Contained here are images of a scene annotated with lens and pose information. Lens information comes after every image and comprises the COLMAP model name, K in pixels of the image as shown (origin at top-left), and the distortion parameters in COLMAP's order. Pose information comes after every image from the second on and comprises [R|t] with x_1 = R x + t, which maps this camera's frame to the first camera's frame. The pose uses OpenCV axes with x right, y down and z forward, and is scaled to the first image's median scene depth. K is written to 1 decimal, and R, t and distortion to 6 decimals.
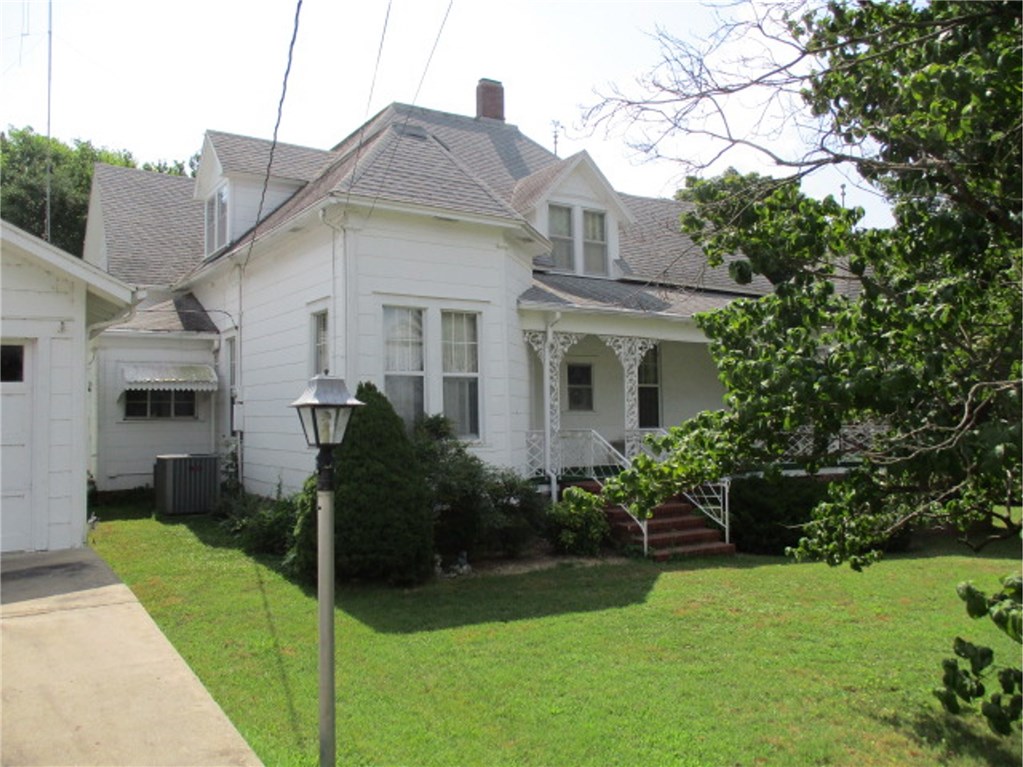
lens RADIAL K [[869.4, 0, 510.5], [0, 869.4, 354.6], [0, 0, 1]] dist [-0.001961, -0.004024]
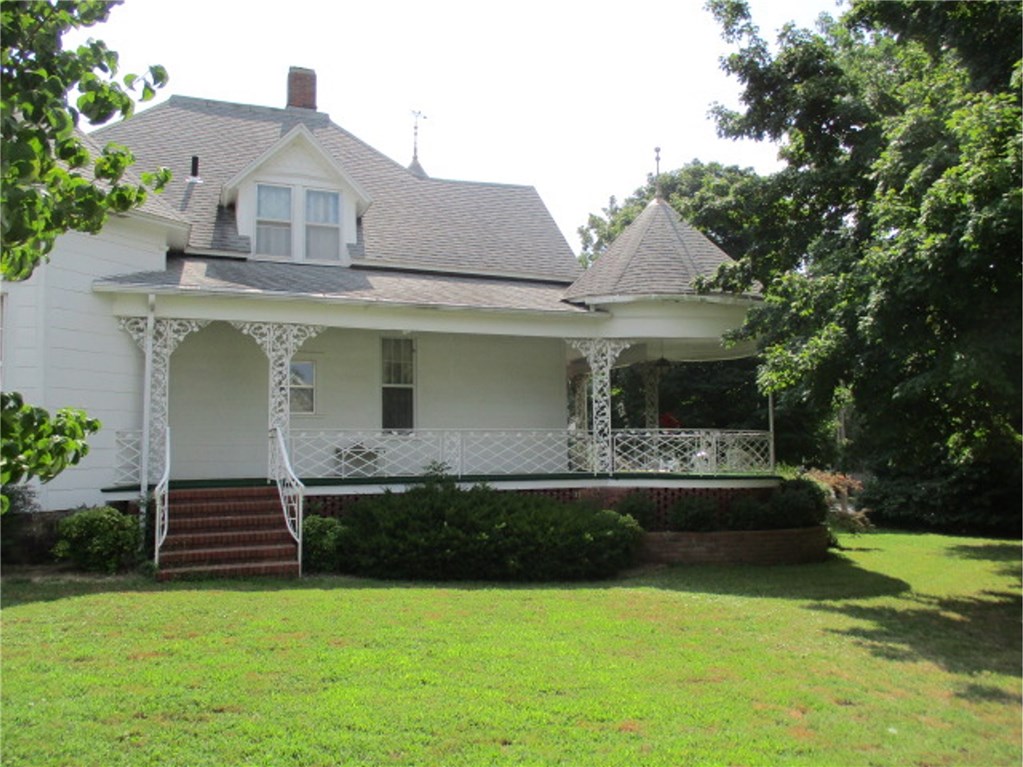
lens RADIAL K [[782.6, 0, 511.5], [0, 782.6, 383.5], [0, 0, 1]] dist [-0.003510, -0.002569]
pose [[0.982017, -0.007259, -0.188651, 0.445943], [0.011775, 0.999670, 0.022830, 0.021621], [0.188423, -0.024641, 0.981779, 0.218664]]
